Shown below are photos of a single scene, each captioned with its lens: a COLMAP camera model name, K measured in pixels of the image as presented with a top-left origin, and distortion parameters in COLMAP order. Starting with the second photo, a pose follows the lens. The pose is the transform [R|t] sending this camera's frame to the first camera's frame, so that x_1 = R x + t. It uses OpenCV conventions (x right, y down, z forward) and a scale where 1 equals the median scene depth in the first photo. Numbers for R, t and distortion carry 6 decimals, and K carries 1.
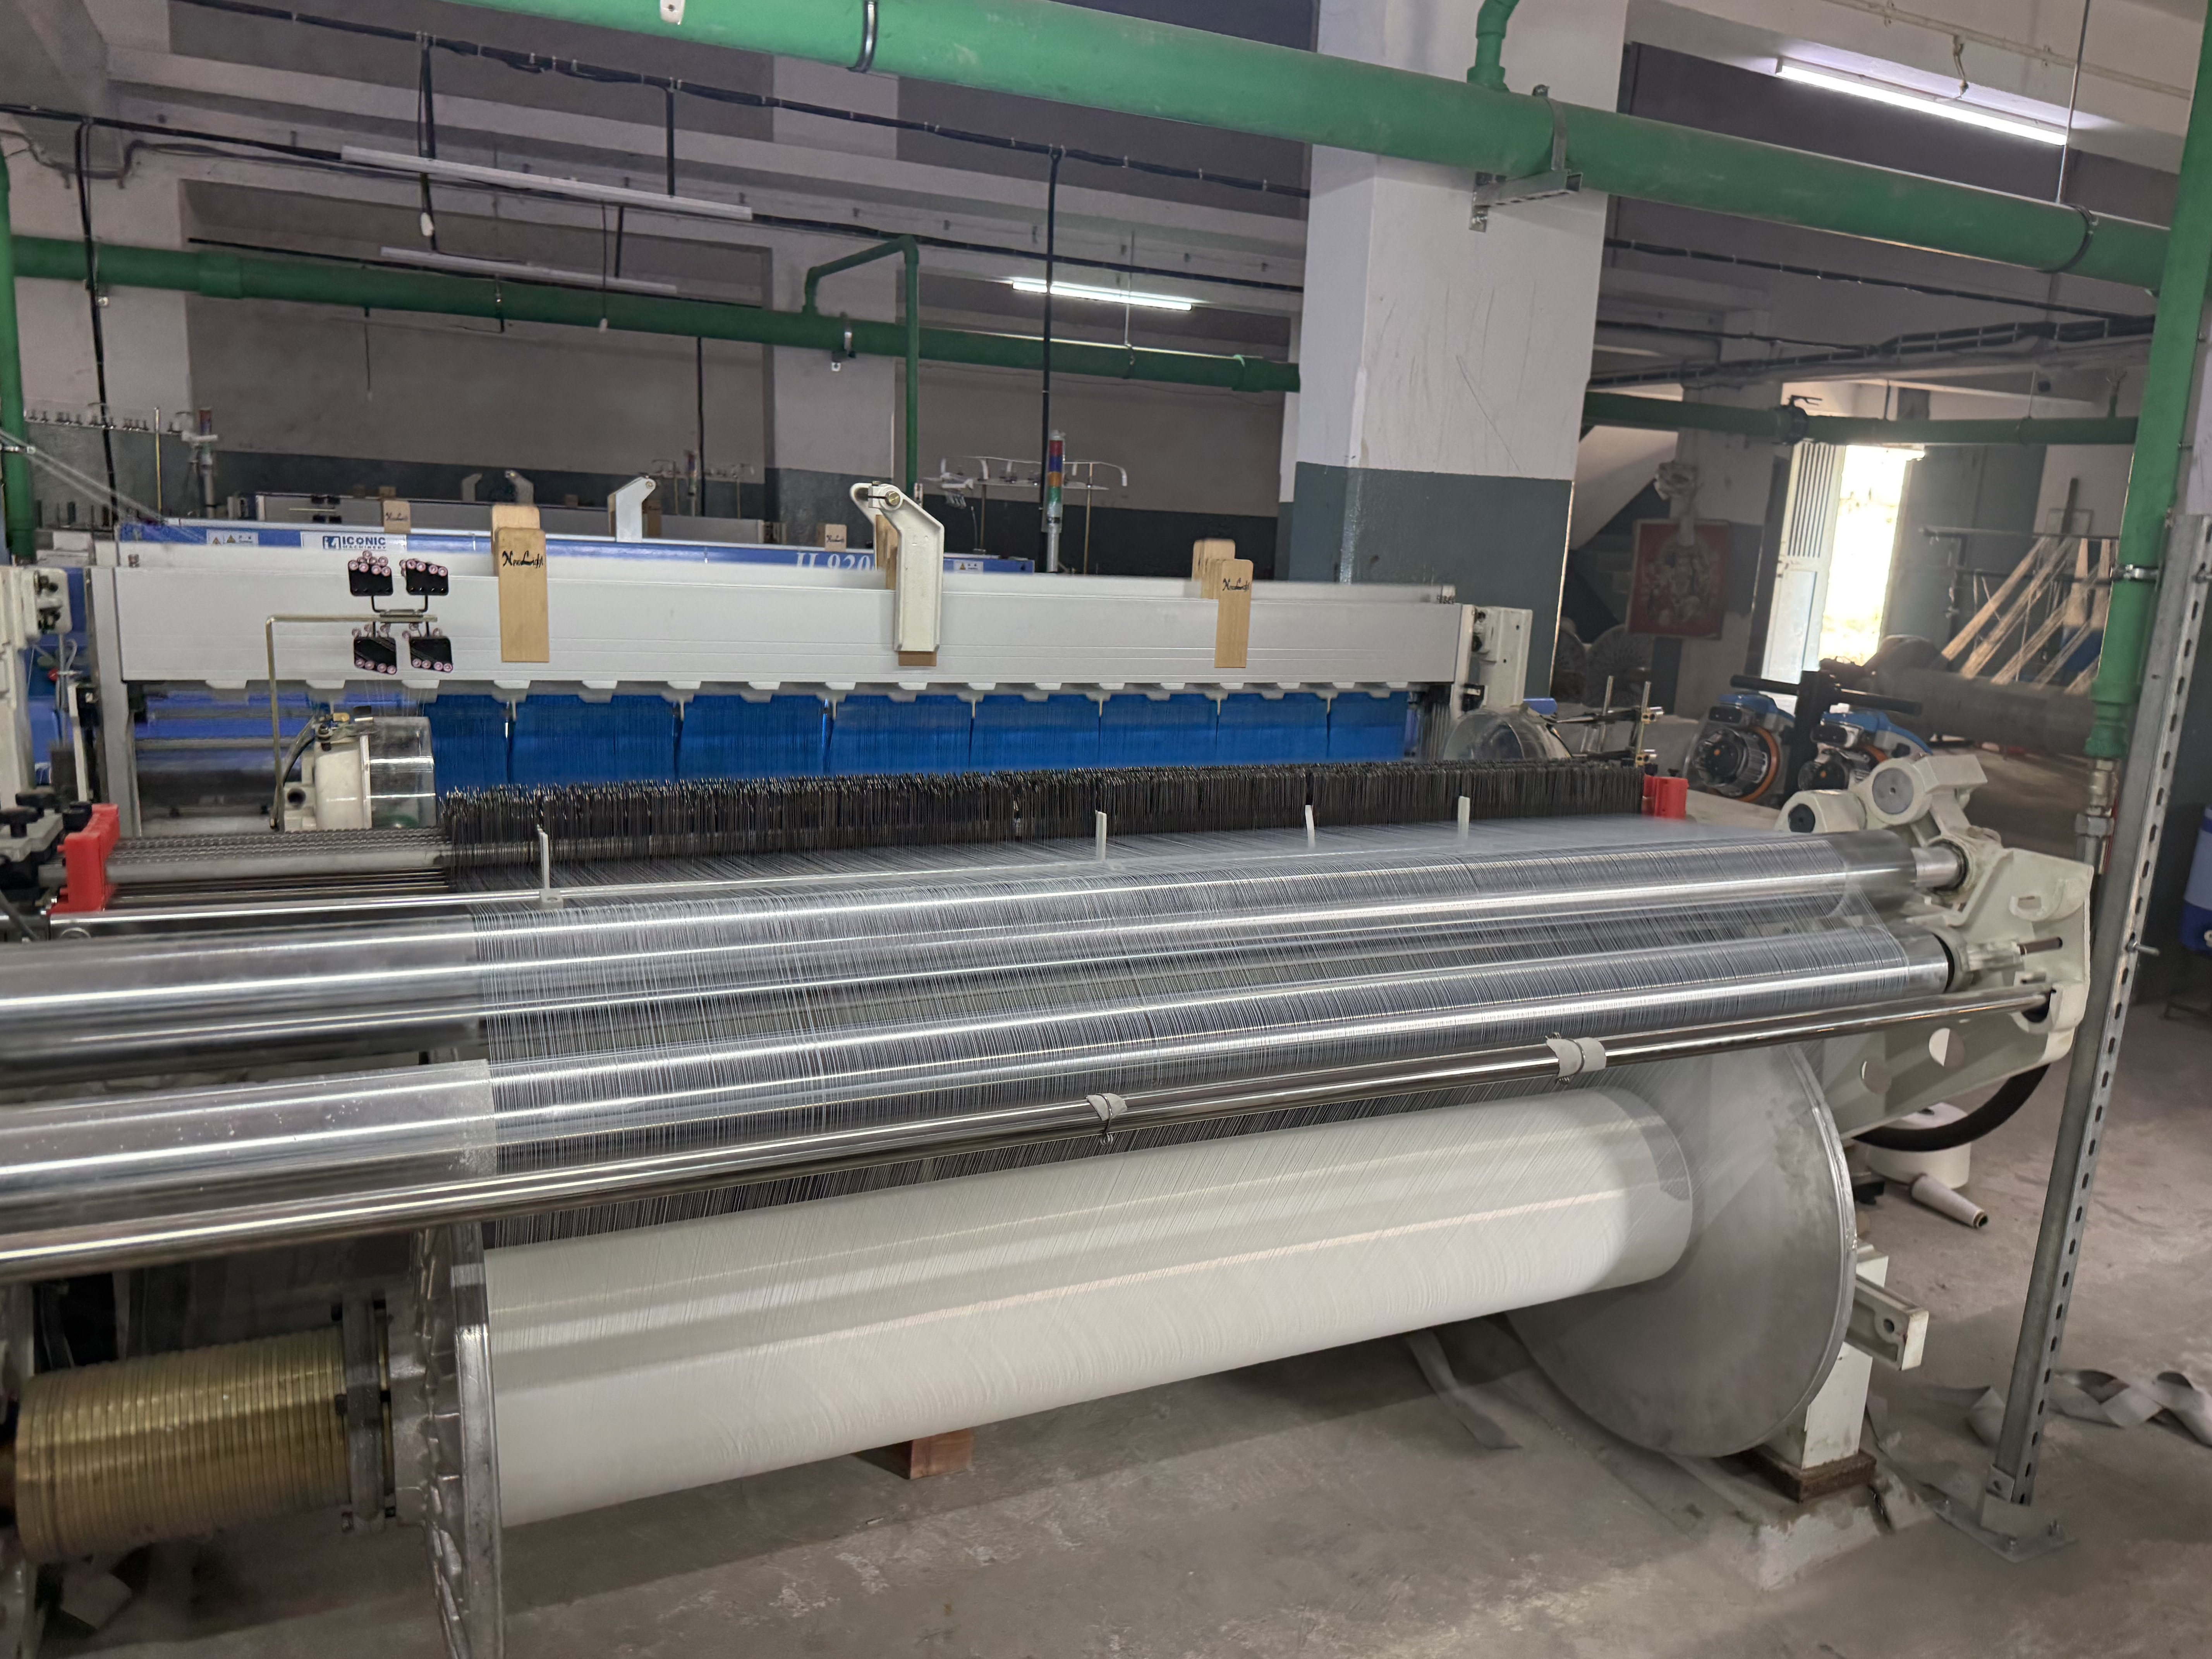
lens RADIAL K [[1591.5, 0, 1109.4], [0, 1591.5, 836.7], [0, 0, 1]] dist [0.033503, -0.049311]
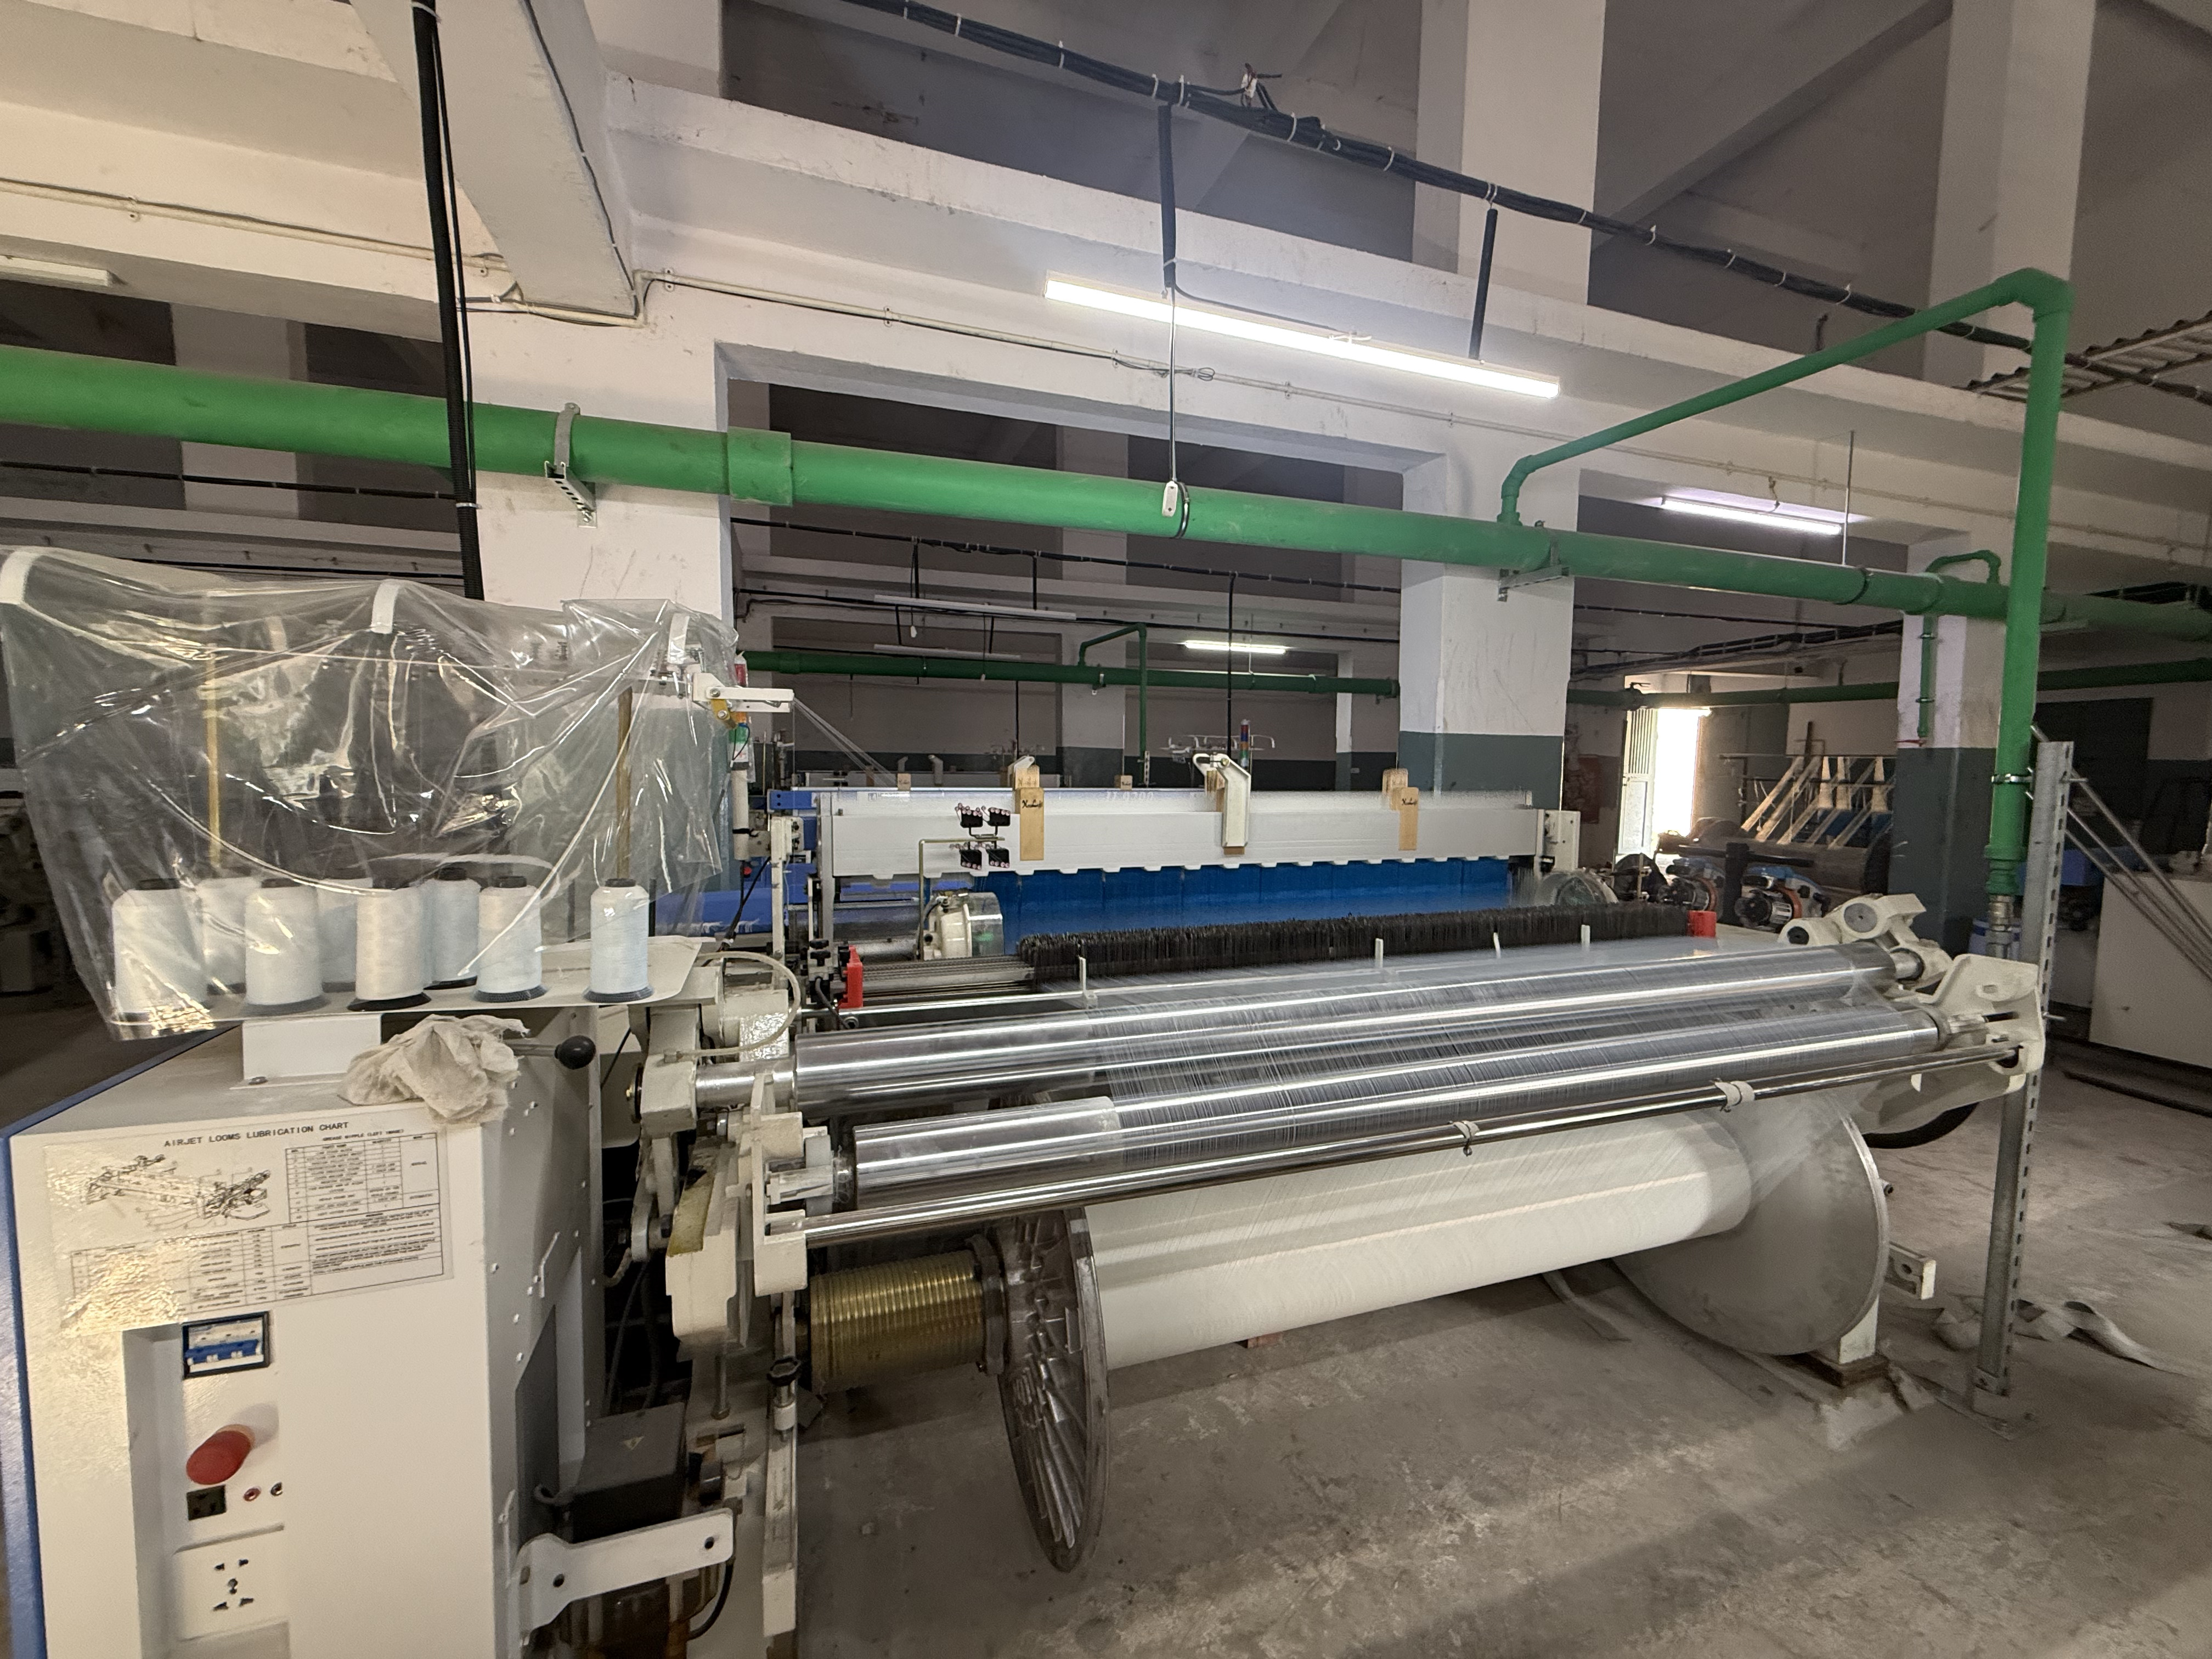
lens RADIAL K [[886.5, 0, 1103.2], [0, 886.5, 828.8], [0, 0, 1]] dist [-0.001419, 0.000174]
pose [[0.992266, -0.029703, -0.120525, -0.146785], [0.013978, 0.991511, -0.129272, -0.012176], [0.123342, 0.126587, 0.984257, 0.016589]]
